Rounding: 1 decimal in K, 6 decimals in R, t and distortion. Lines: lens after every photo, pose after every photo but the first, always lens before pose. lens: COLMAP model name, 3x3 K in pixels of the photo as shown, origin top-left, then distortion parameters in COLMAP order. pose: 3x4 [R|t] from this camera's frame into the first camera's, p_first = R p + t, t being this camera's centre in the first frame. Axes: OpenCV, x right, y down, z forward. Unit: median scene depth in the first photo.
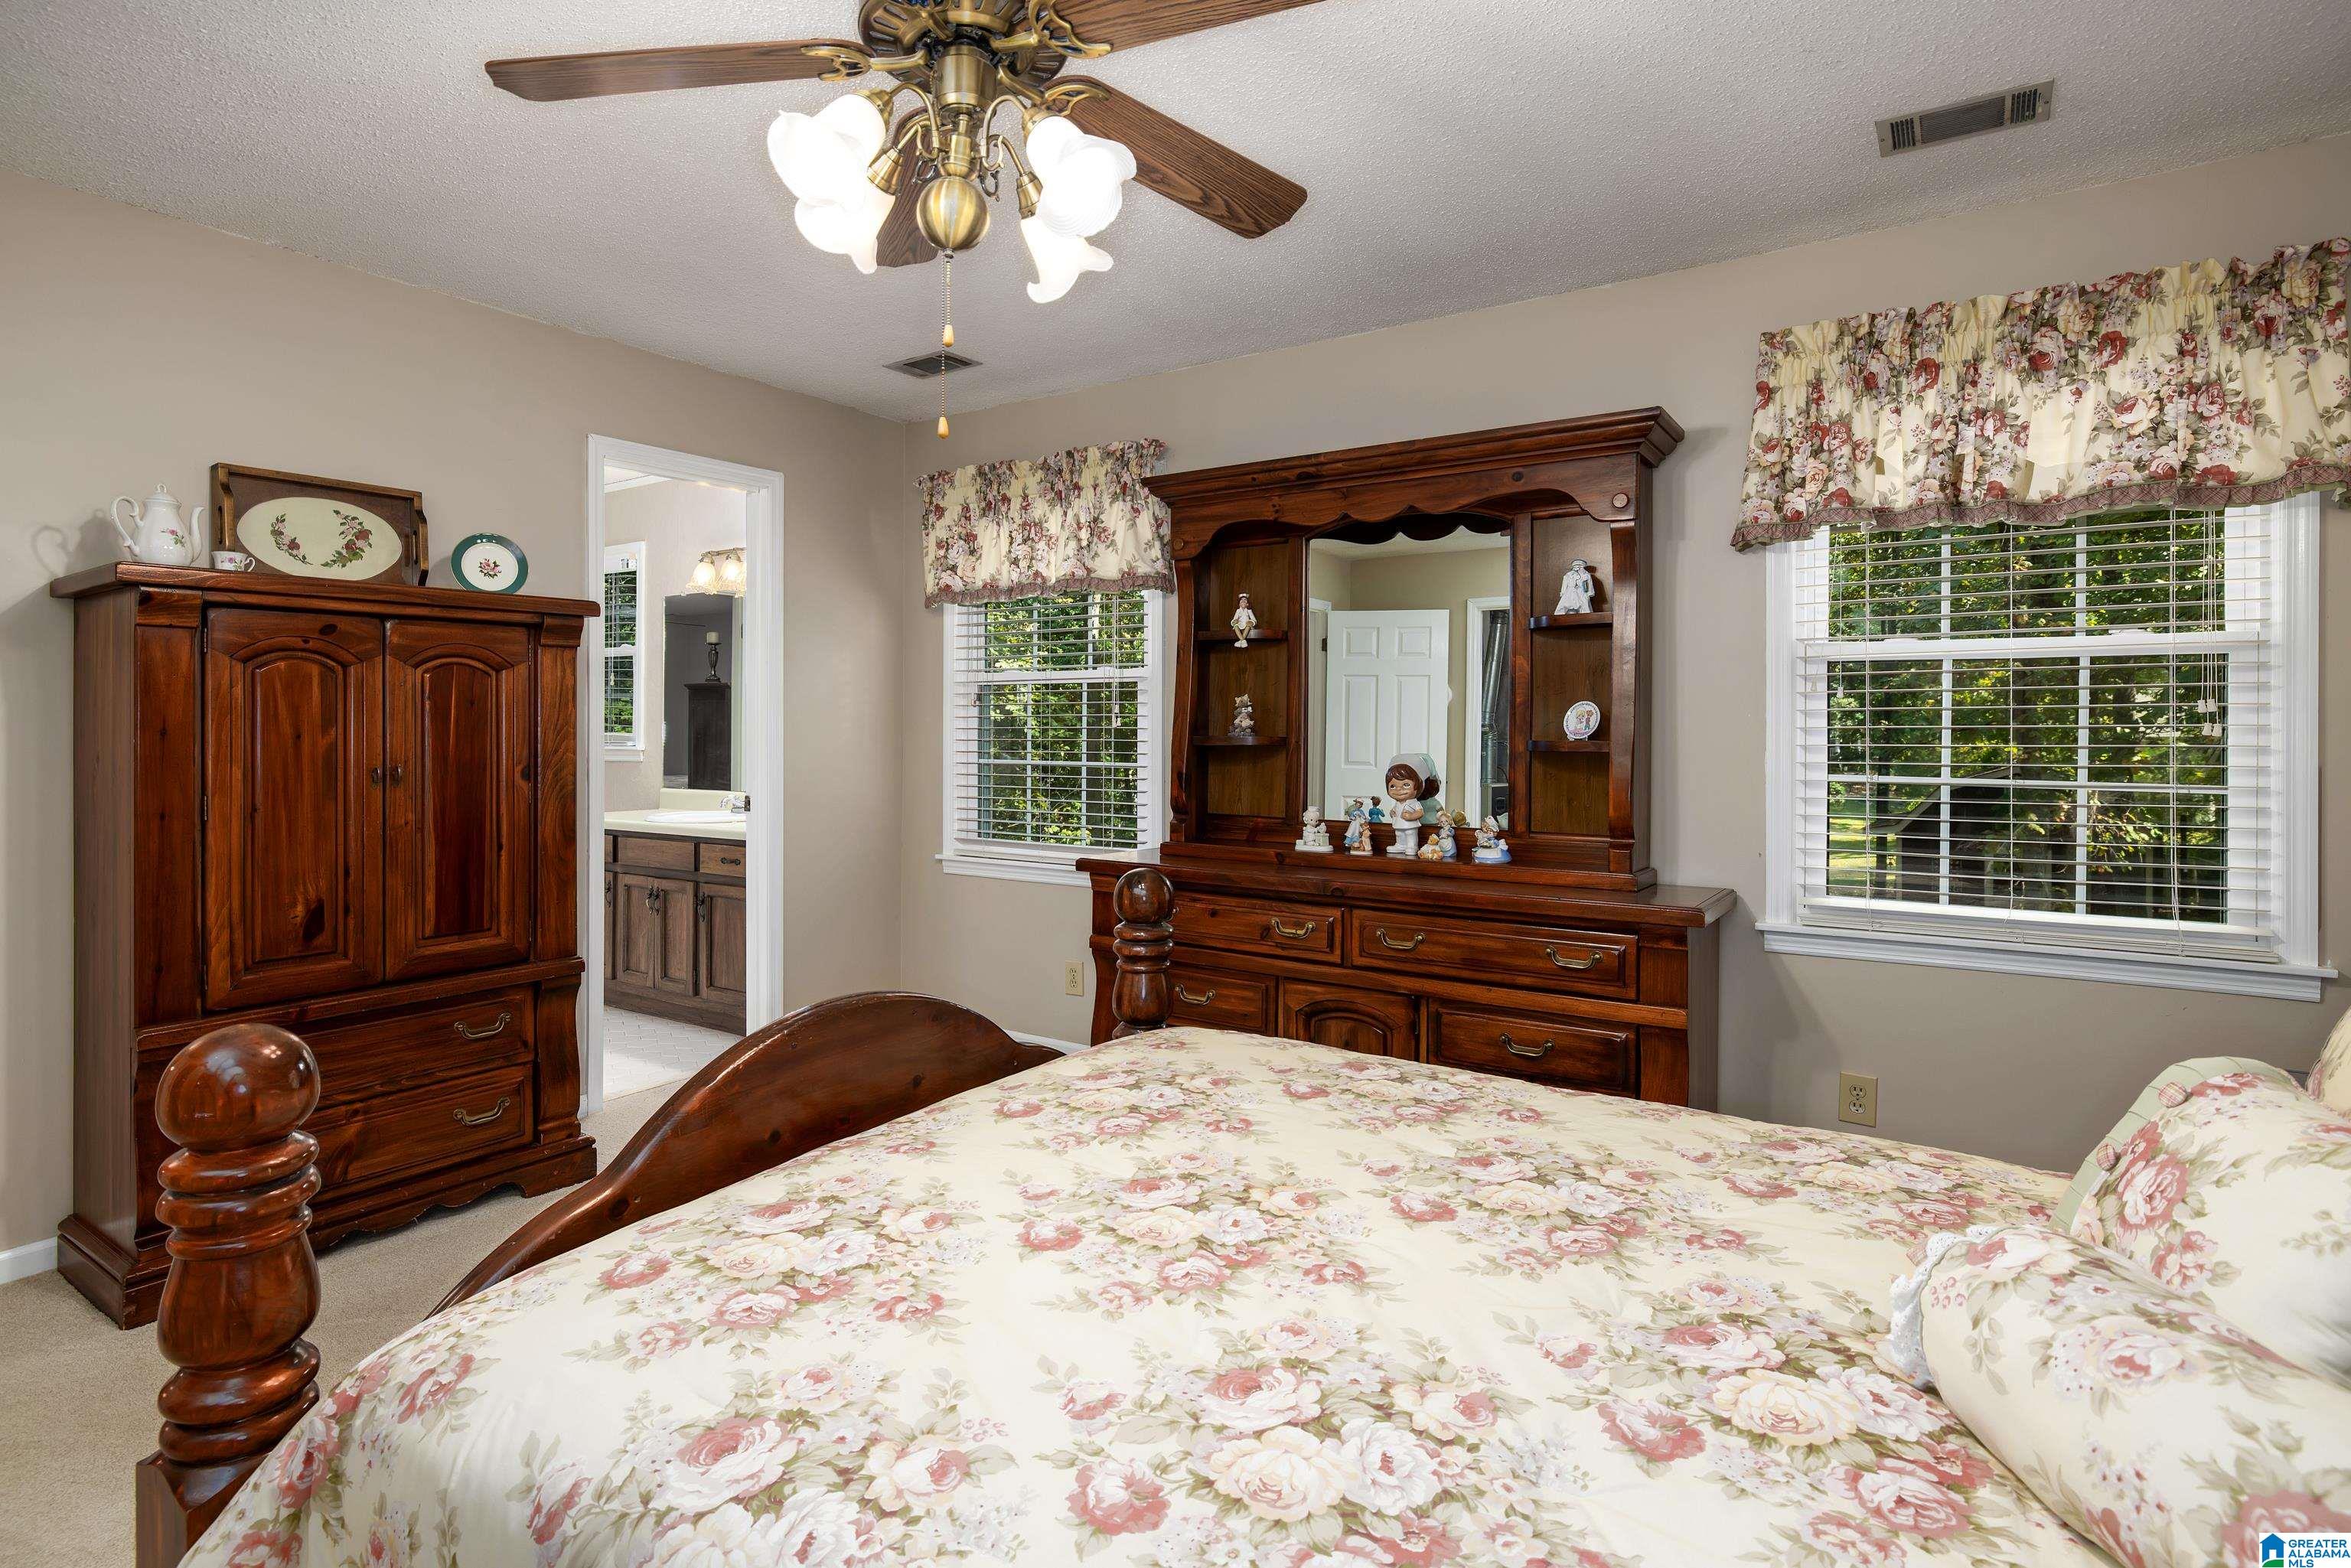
lens RADIAL K [[1201.2, 0, 1164.7], [0, 1201.2, 742.3], [0, 0, 1]] dist [-0.003290, 0.000358]
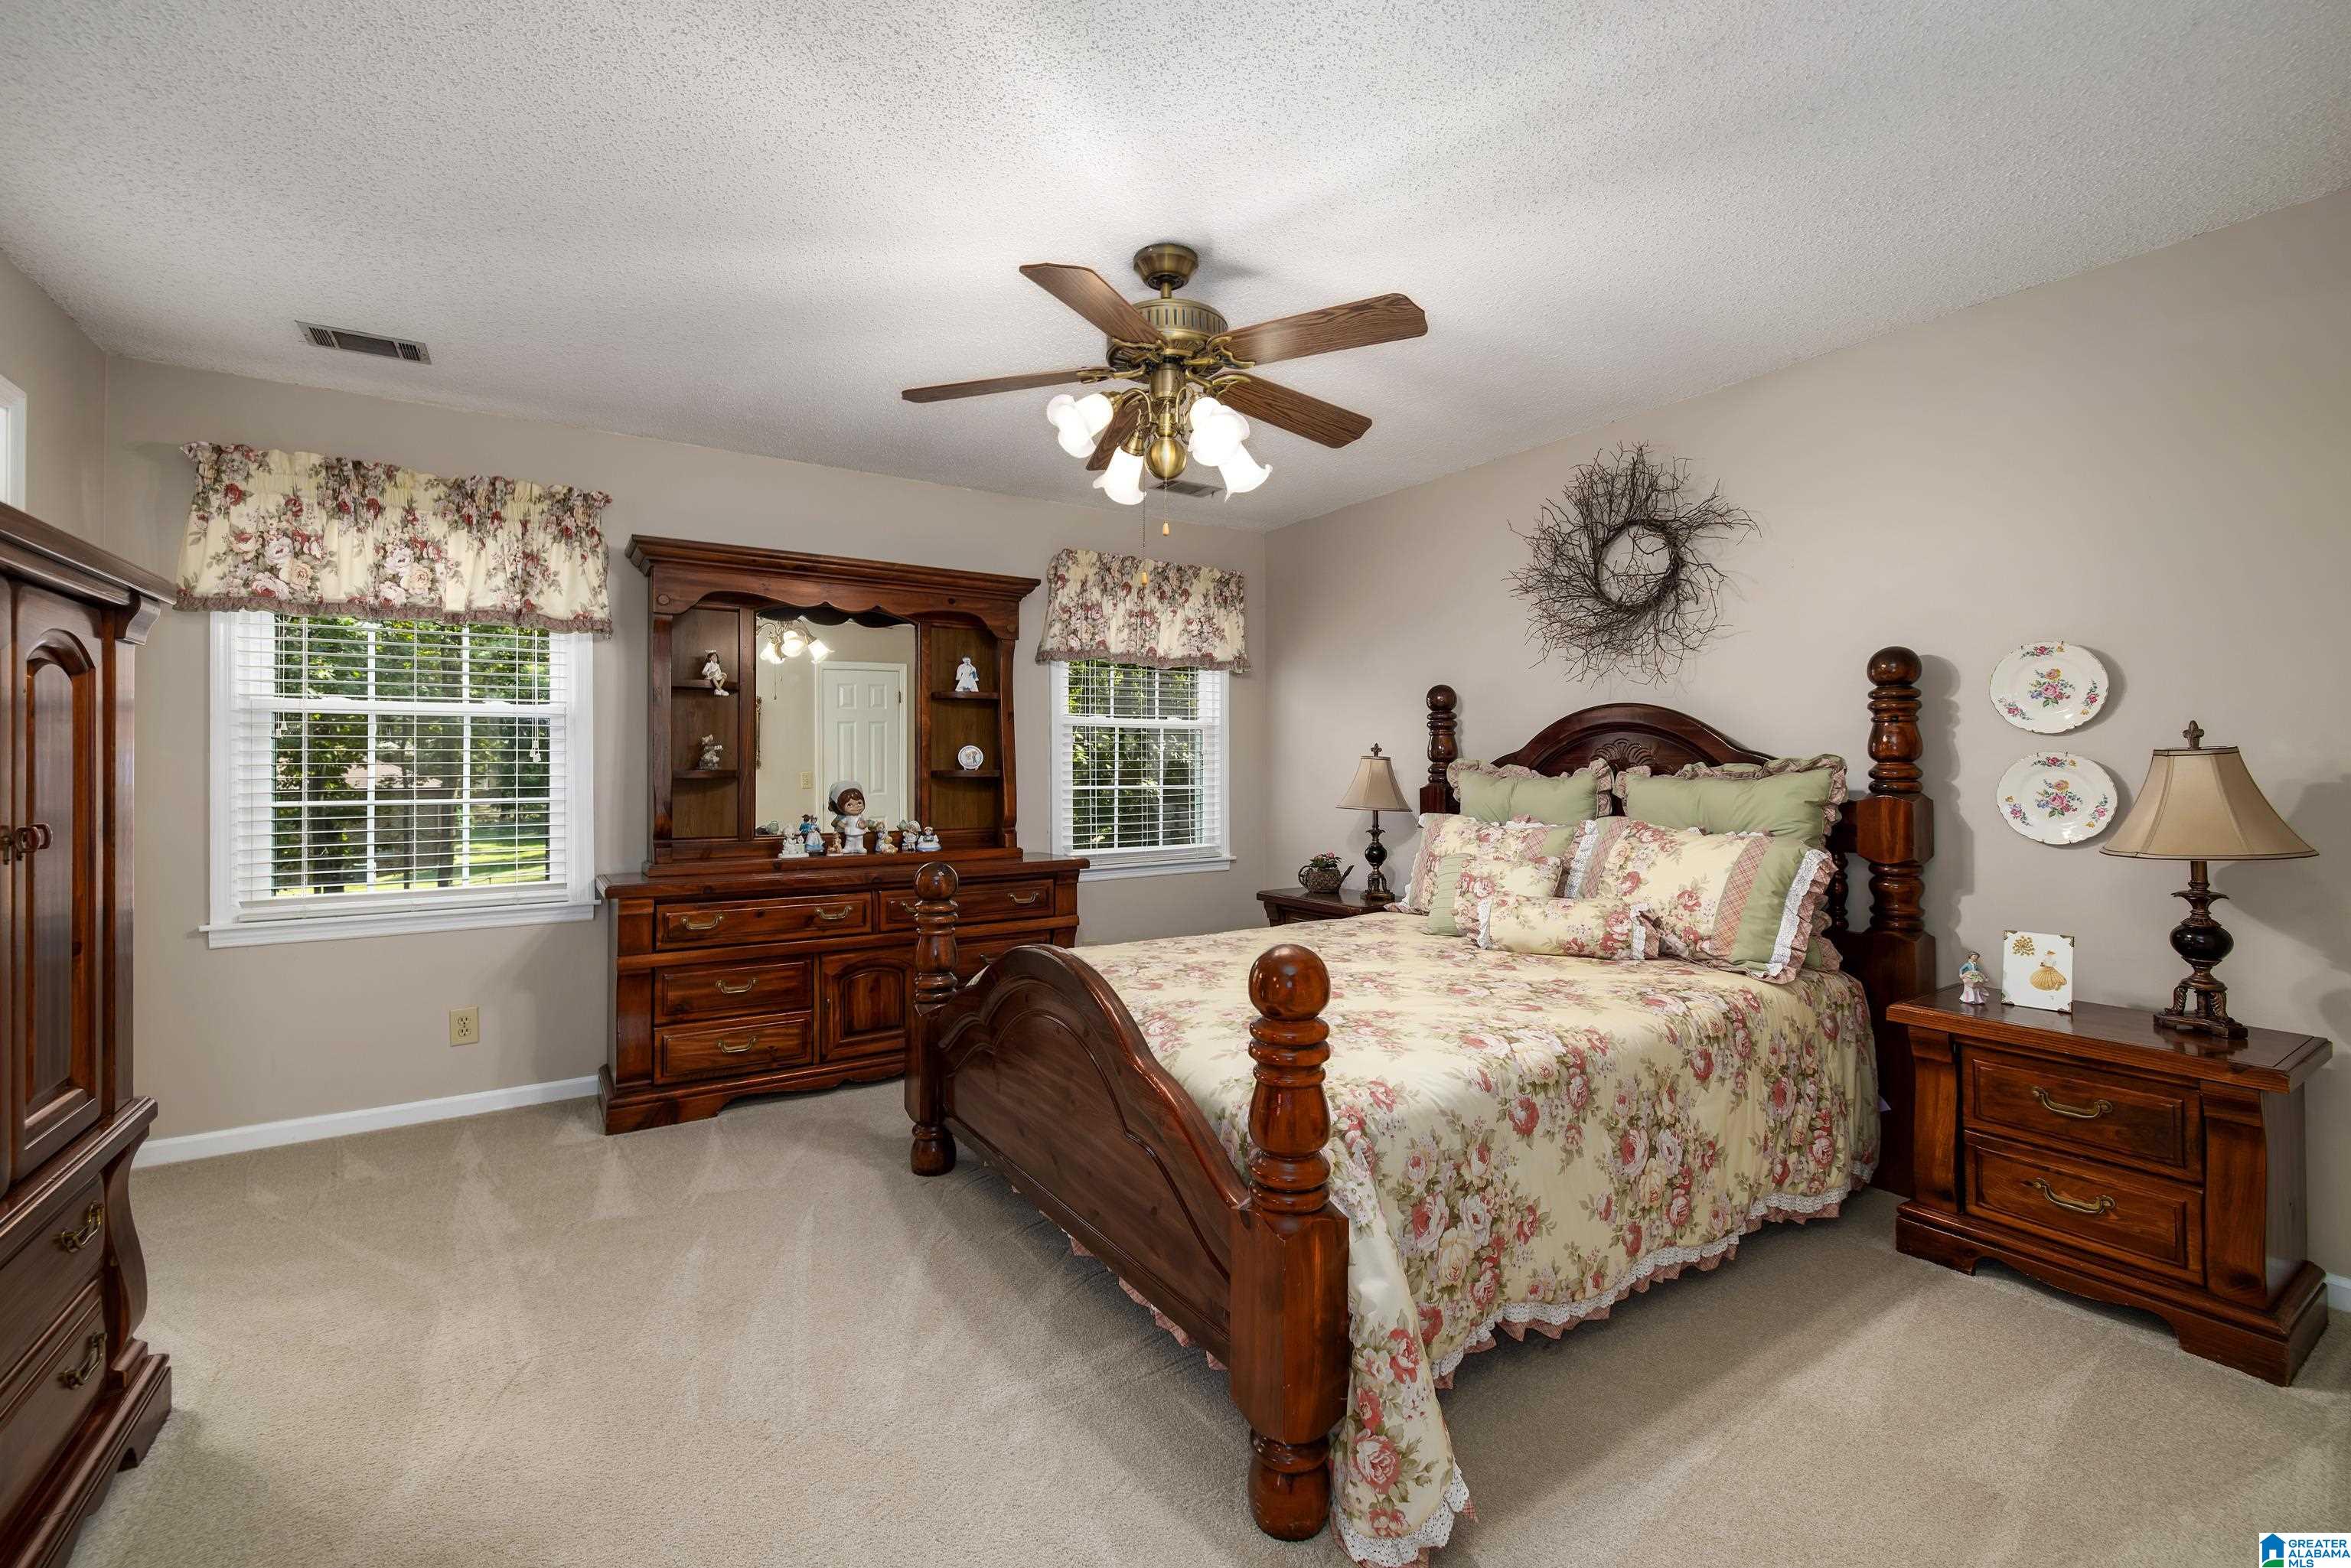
lens RADIAL K [[990.2, 0, 1175.2], [0, 990.2, 769.9], [0, 0, 1]] dist [0.004946, -0.000622]
pose [[0.386254, -0.010726, 0.922330, -0.785440], [0.011674, 0.999909, 0.006739, -0.007204], [-0.922319, 0.008164, 0.386344, 0.234389]]
